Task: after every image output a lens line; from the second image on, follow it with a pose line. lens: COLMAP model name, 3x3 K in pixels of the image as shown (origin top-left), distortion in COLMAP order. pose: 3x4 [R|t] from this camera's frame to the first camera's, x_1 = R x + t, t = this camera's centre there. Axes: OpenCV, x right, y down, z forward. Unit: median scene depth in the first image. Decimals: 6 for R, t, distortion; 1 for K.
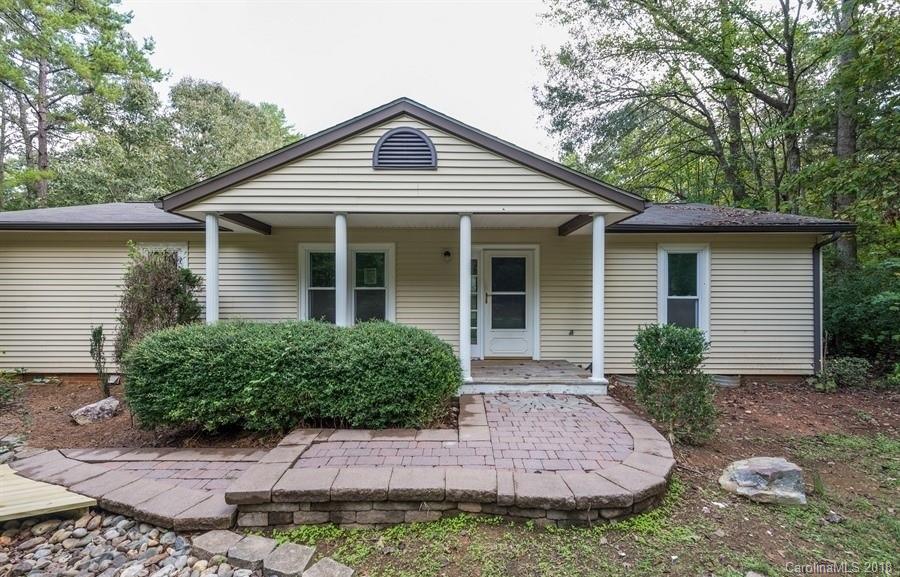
lens RADIAL K [[367.8, 0, 450.1], [0, 367.8, 292.6], [0, 0, 1]] dist [0.001910, -0.000608]
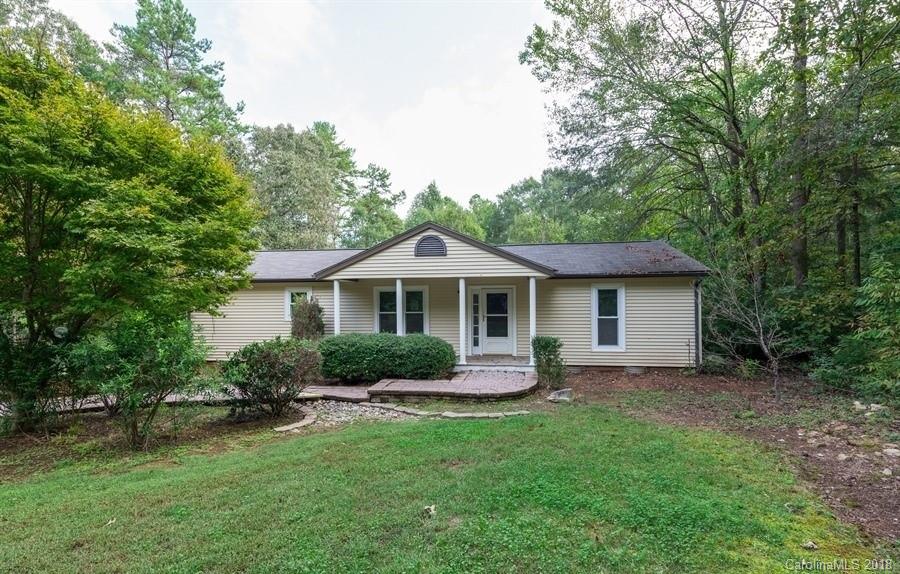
lens RADIAL K [[412.1, 0, 450.0], [0, 412.1, 287.0], [0, 0, 1]] dist [0.003583, -0.000202]
pose [[0.990638, -0.013888, -0.135809, 0.257251], [0.011230, 0.999731, -0.020314, -0.113023], [0.136054, 0.018599, 0.990527, -1.084586]]
